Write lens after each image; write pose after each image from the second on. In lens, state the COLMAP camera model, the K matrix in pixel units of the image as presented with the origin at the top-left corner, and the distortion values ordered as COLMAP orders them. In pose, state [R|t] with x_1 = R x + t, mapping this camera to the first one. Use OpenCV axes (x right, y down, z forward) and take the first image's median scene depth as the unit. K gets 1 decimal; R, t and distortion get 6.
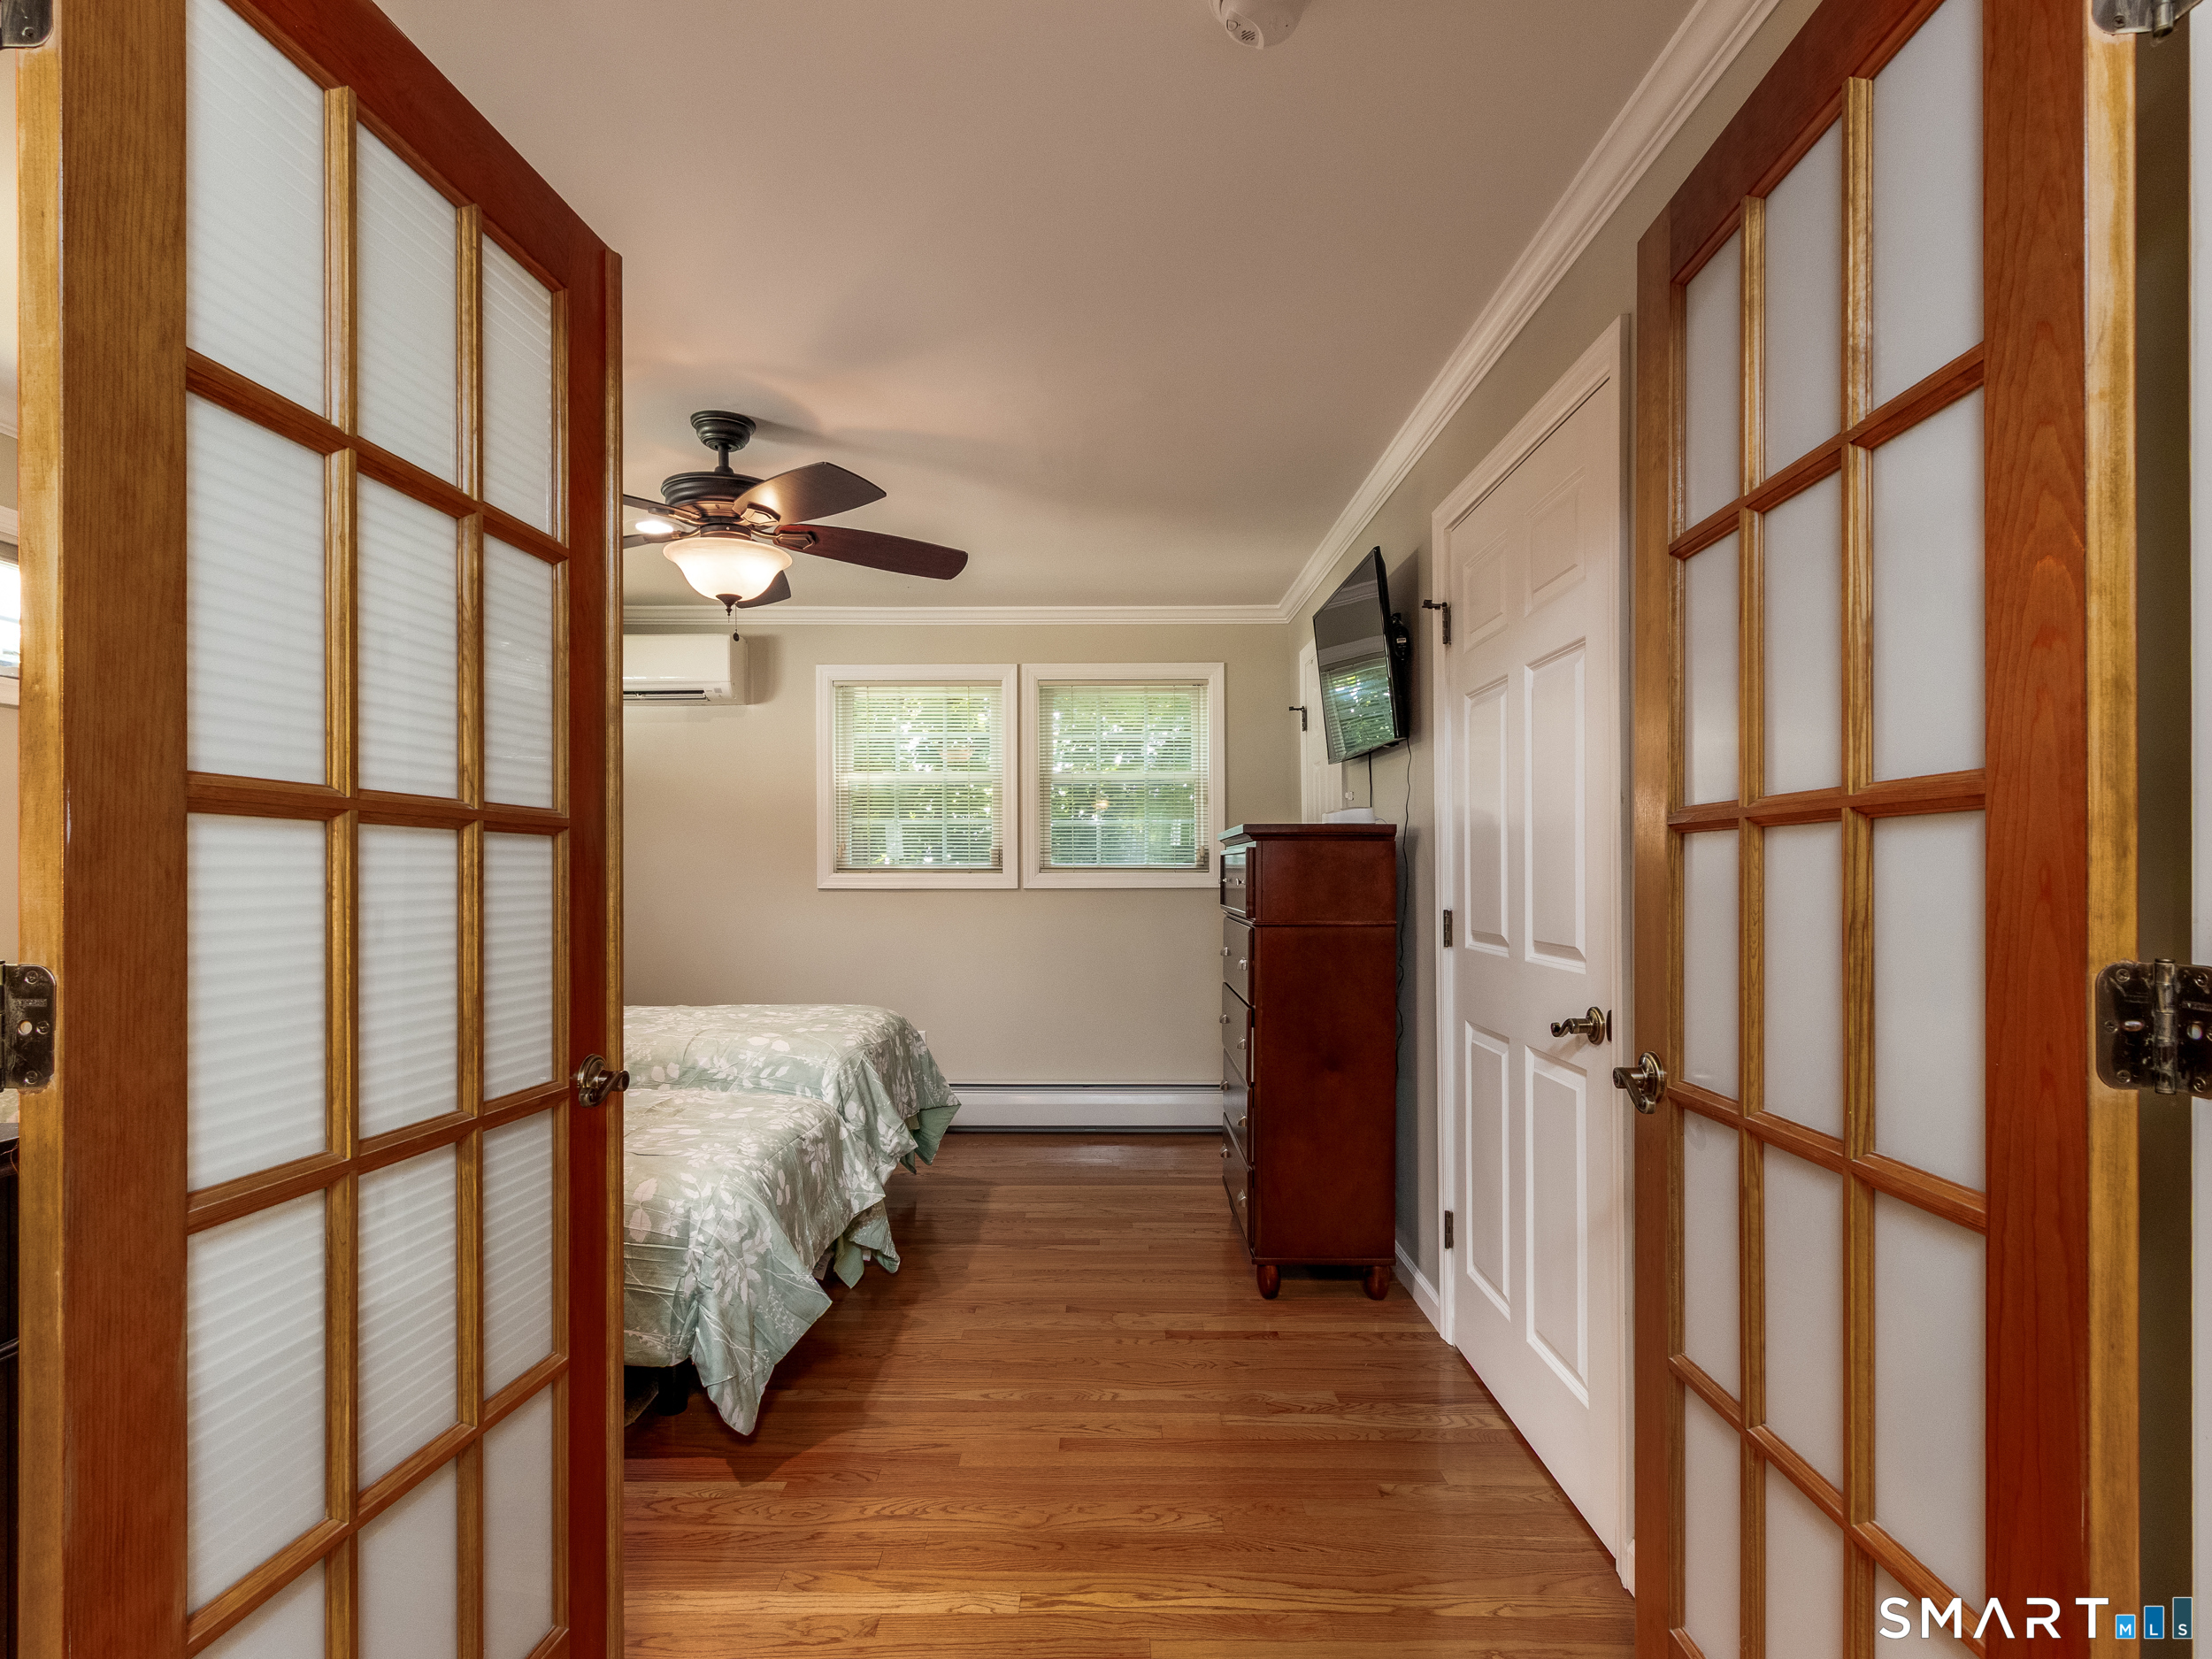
lens RADIAL K [[1132.1, 0, 1101.2], [0, 1132.1, 861.1], [0, 0, 1]] dist [0.001193, 0.000710]
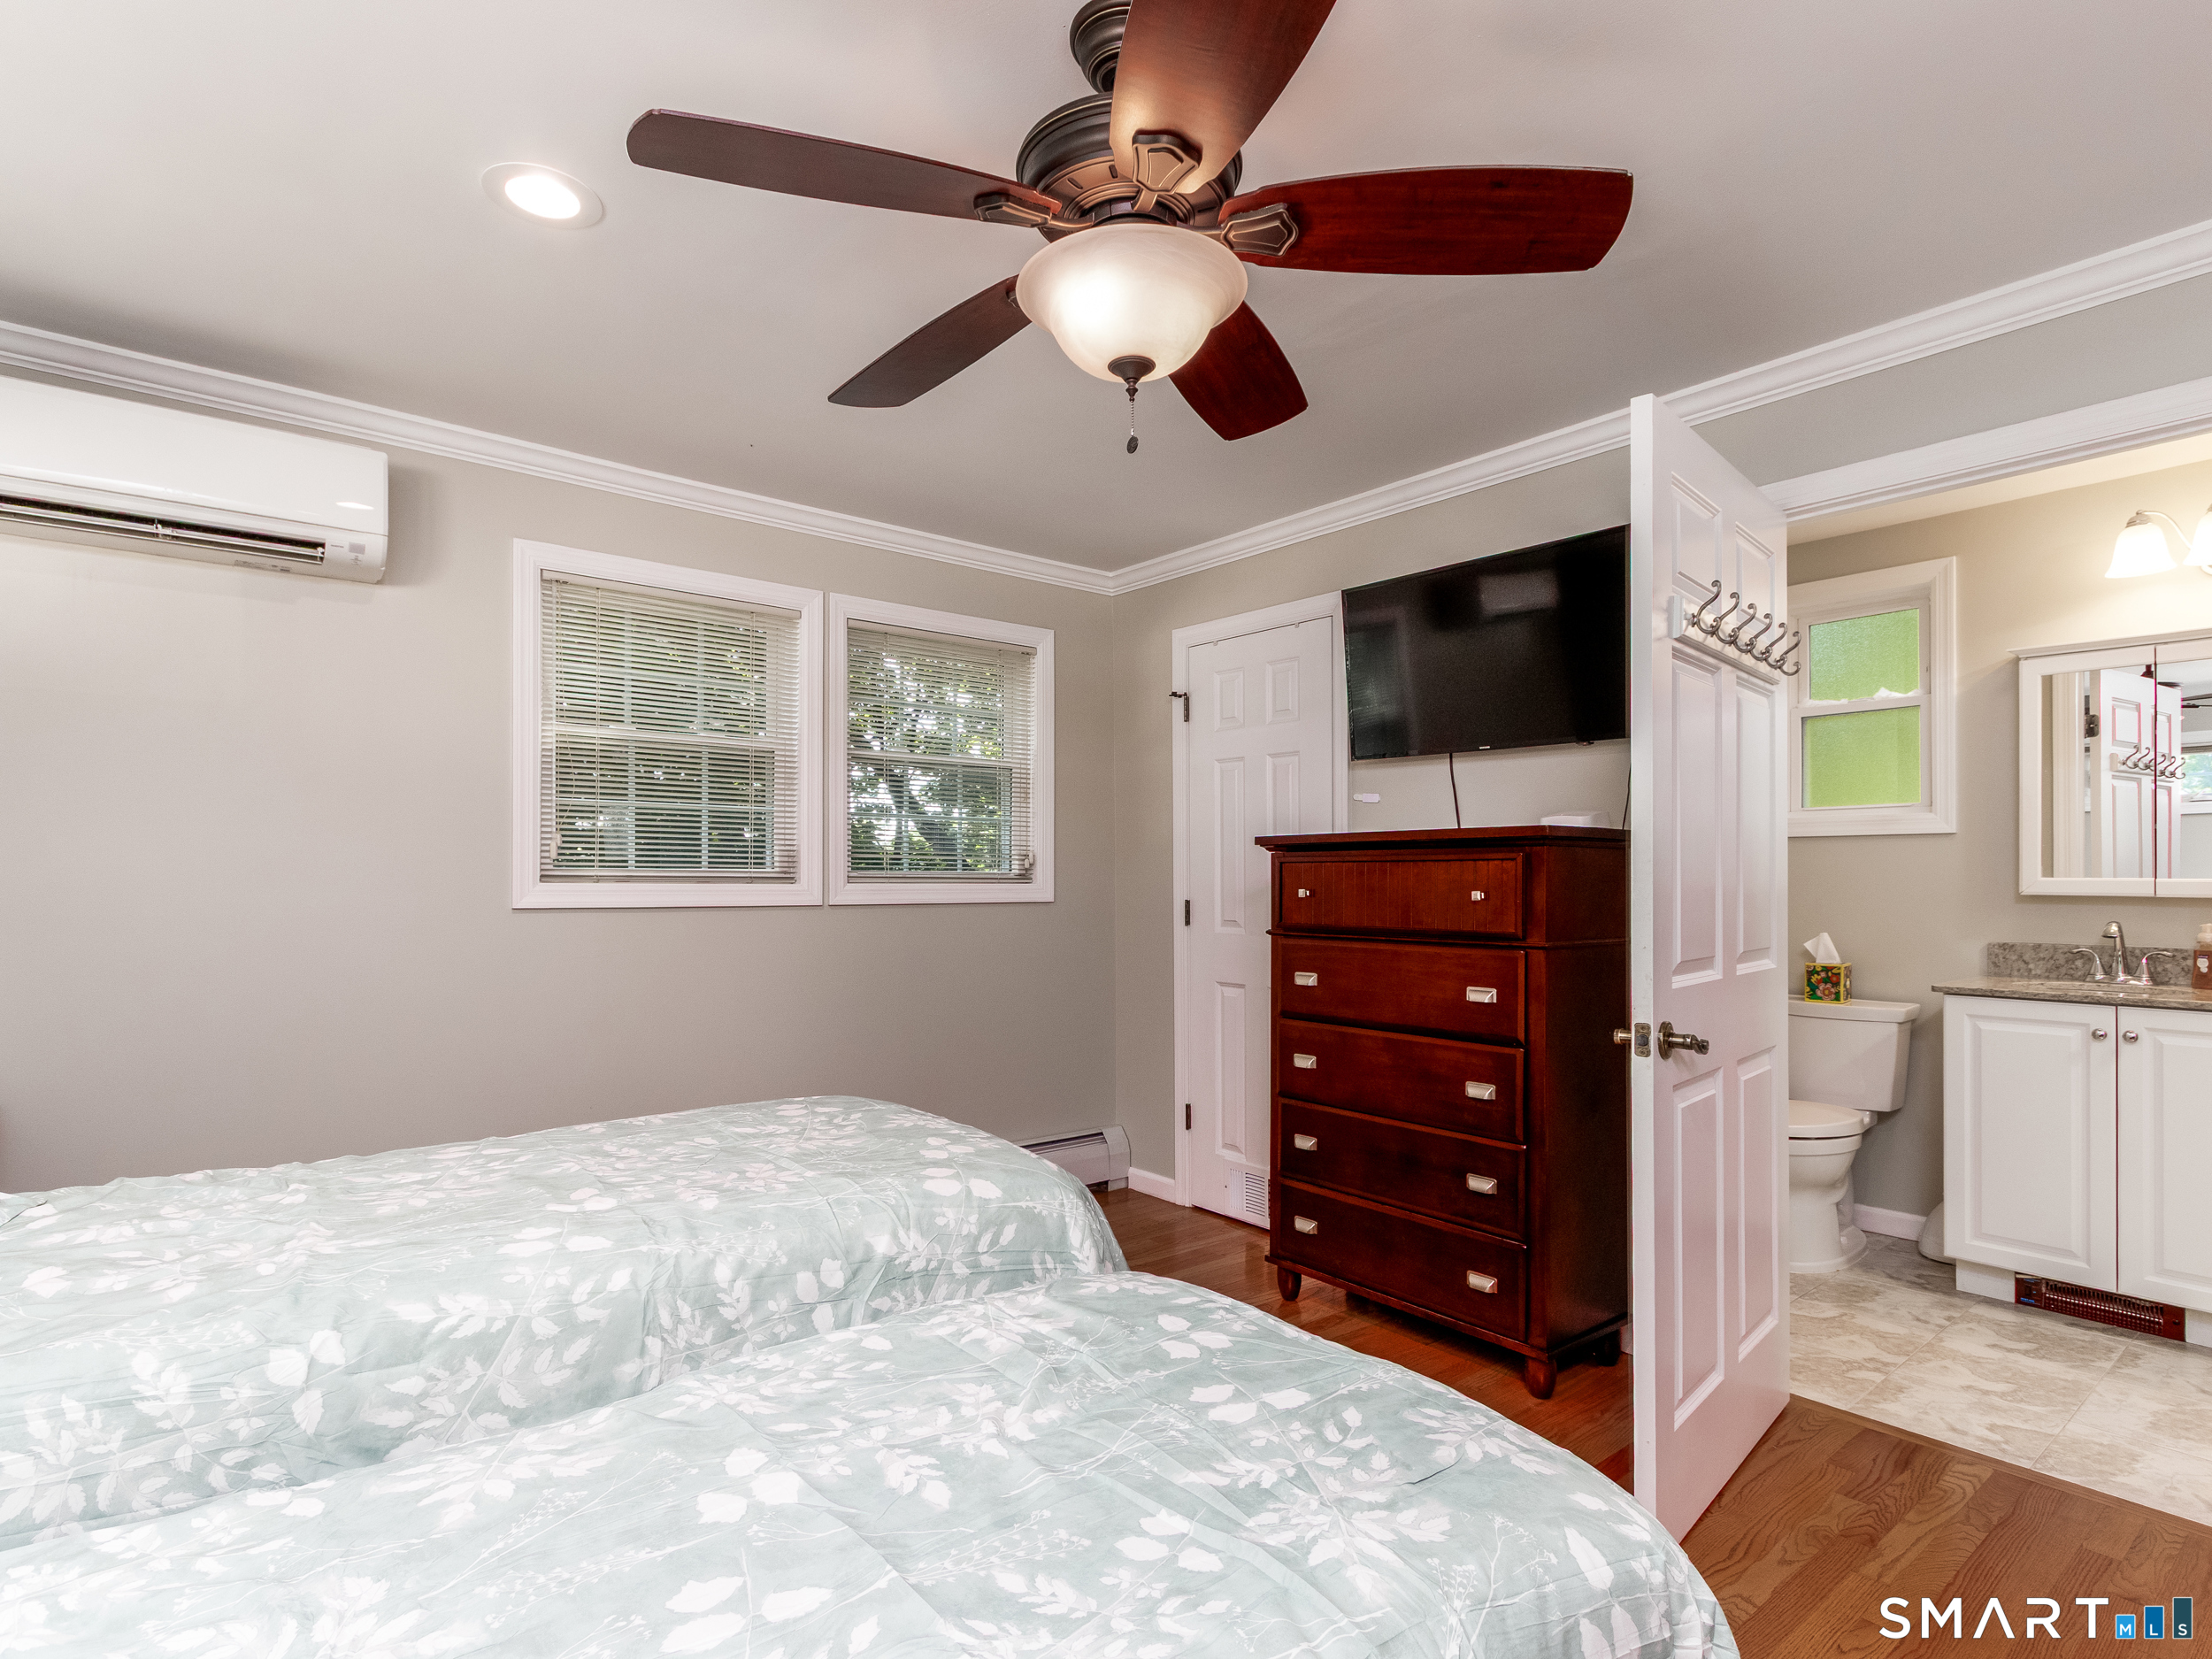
lens RADIAL K [[1132.1, 0, 1101.2], [0, 1132.1, 861.1], [0, 0, 1]] dist [0.001193, 0.000710]
pose [[0.774795, 0.013802, 0.632061, -0.606664], [-0.007412, 0.999891, -0.012749, 0.005363], [-0.632169, 0.005193, 0.774813, 0.528149]]
